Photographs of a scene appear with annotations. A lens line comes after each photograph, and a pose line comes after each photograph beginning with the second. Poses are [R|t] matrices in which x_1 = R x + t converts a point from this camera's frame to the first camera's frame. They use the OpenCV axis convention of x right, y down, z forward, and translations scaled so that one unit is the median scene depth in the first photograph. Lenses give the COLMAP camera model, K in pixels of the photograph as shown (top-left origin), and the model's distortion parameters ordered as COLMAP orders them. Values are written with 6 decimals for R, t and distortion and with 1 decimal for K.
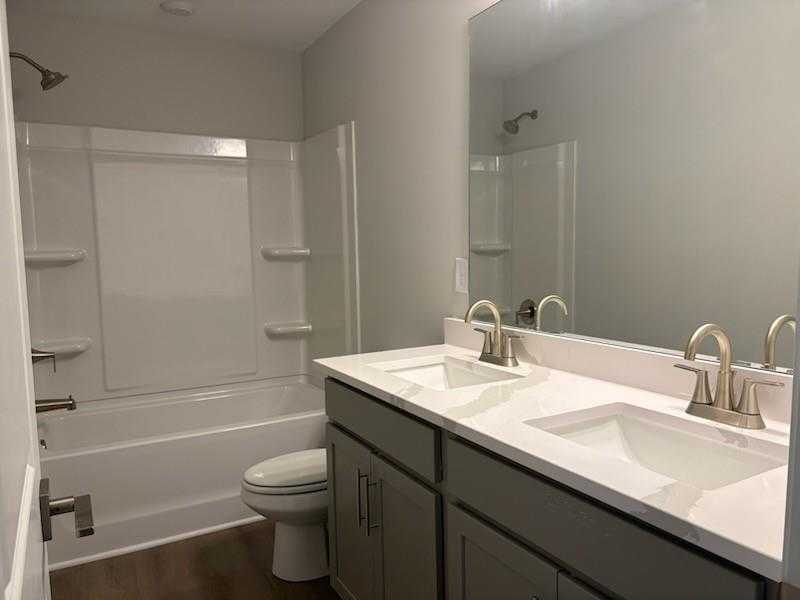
lens RADIAL K [[601.1, 0, 401.5], [0, 601.1, 299.5], [0, 0, 1]] dist [0.023697, -0.030214]
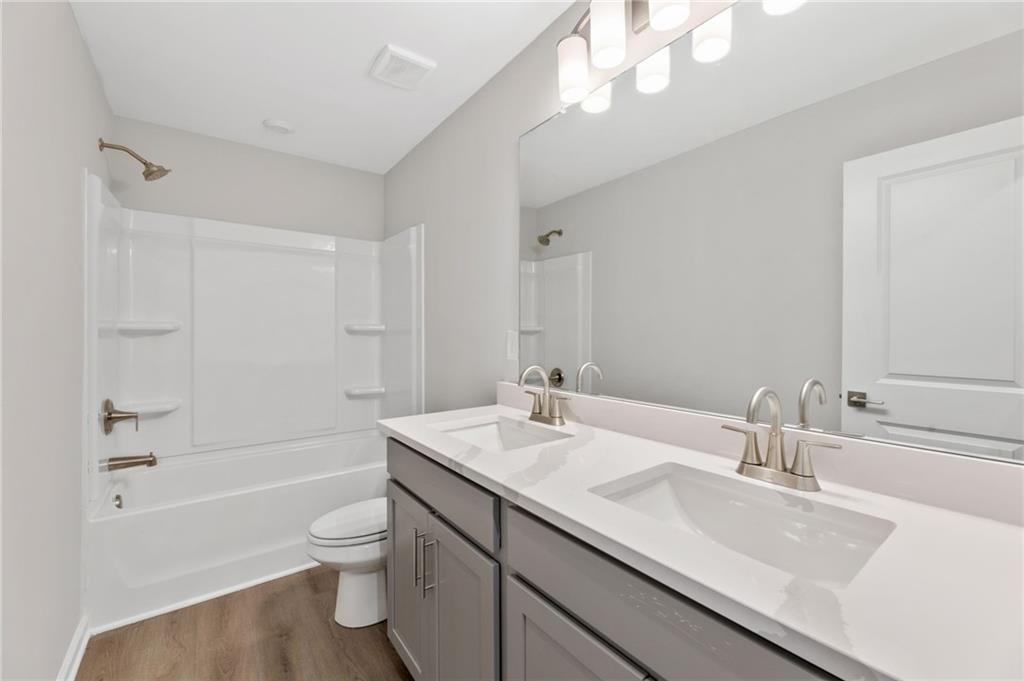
lens RADIAL K [[419.8, 0, 528.7], [0, 419.8, 338.0], [0, 0, 1]] dist [-0.013692, 0.002399]
pose [[0.986366, 0.018463, 0.163527, -0.002624], [-0.006340, 0.997212, -0.074351, 0.005716], [-0.164444, 0.072301, 0.983733, 0.170599]]
